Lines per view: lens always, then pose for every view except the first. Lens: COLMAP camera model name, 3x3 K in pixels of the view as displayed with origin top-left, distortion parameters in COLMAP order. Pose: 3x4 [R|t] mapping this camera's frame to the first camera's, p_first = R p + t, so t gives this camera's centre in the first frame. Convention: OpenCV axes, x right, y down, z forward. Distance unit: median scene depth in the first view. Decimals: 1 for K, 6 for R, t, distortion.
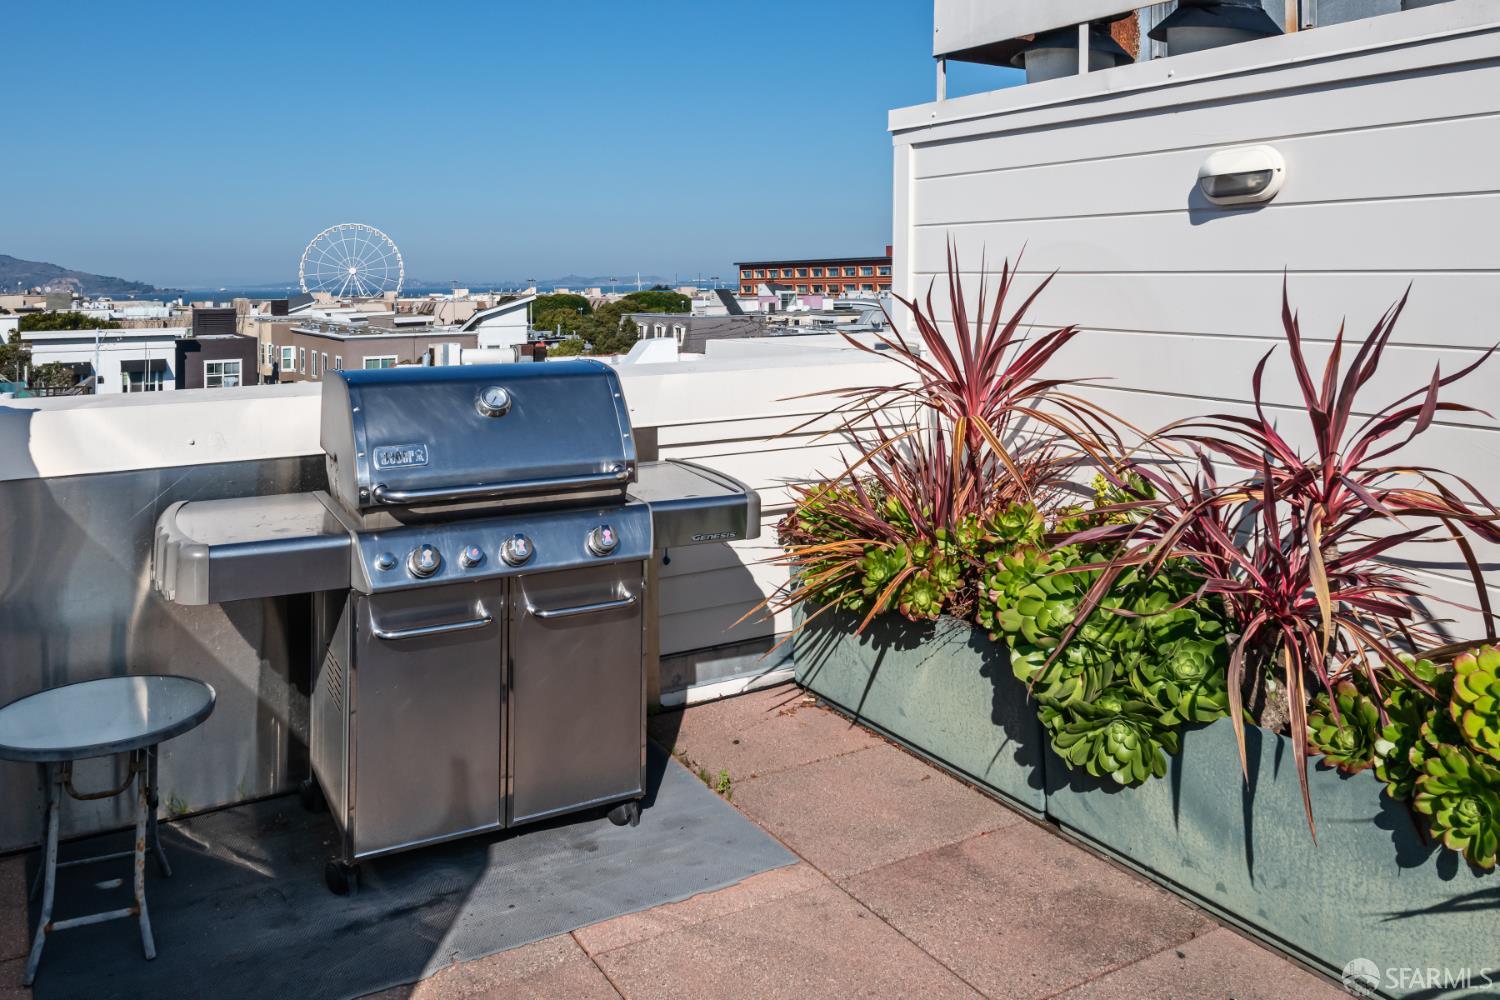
lens RADIAL K [[1271.2, 0, 750.0], [0, 1271.2, 500.0], [0, 0, 1]] dist [-0.003058, -0.002217]
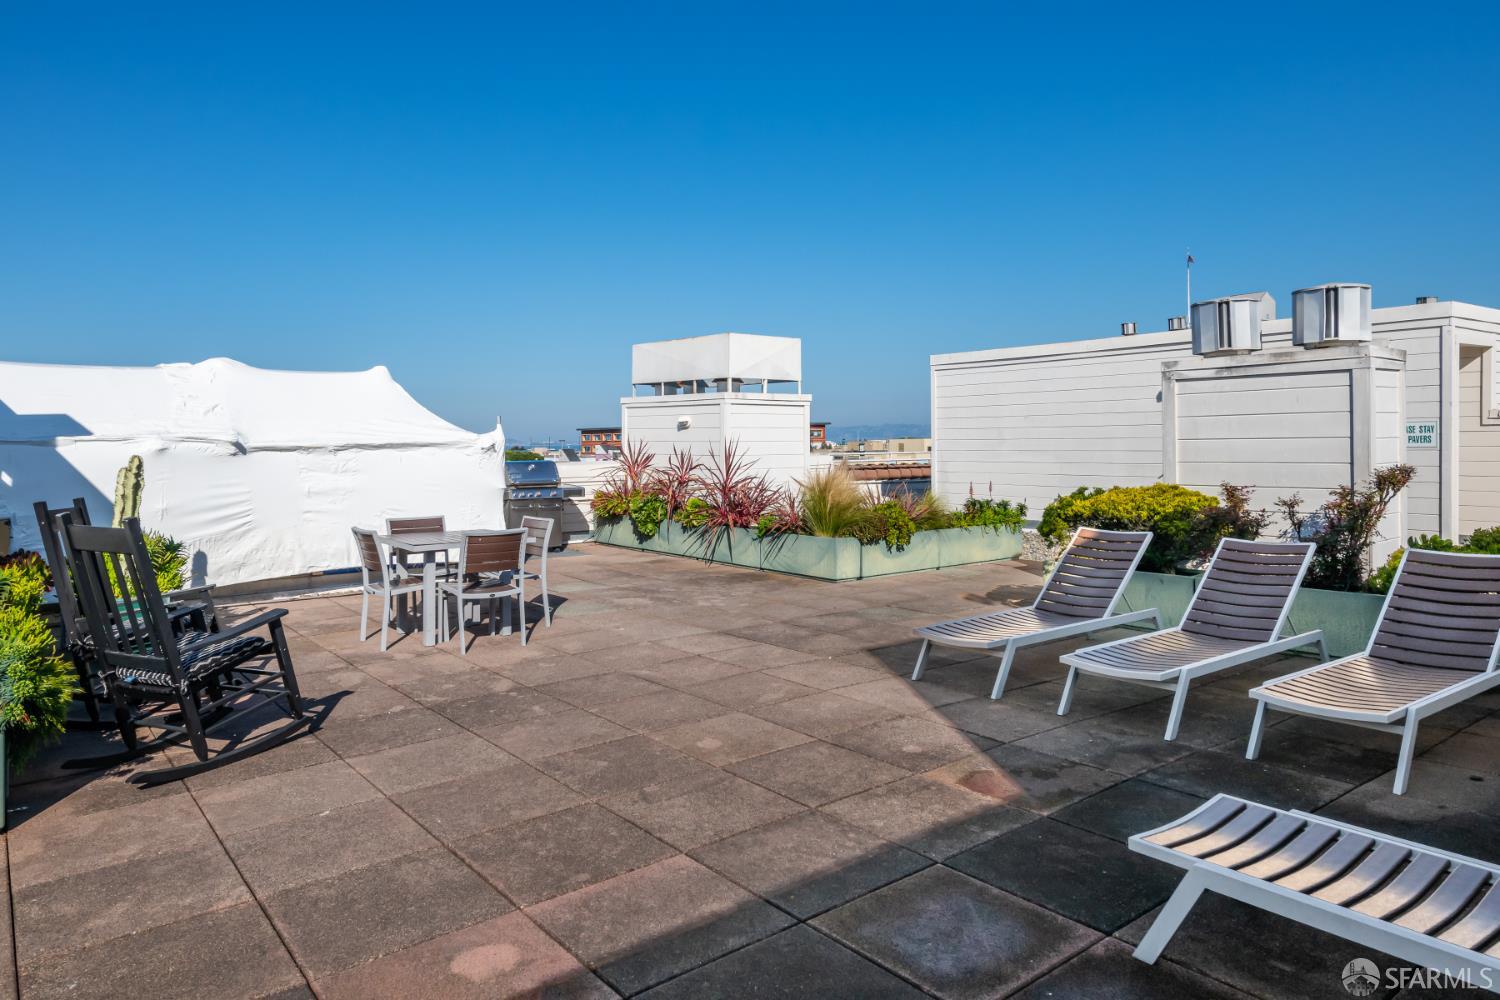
lens RADIAL K [[1008.0, 0, 750.0], [0, 1008.0, 500.0], [0, 0, 1]] dist [0.000088, -0.000015]
pose [[0.987614, -0.011408, 0.156488, 0.026709], [0.029099, 0.993368, -0.111233, 0.438836], [-0.154181, 0.114408, 0.981396, -2.591097]]
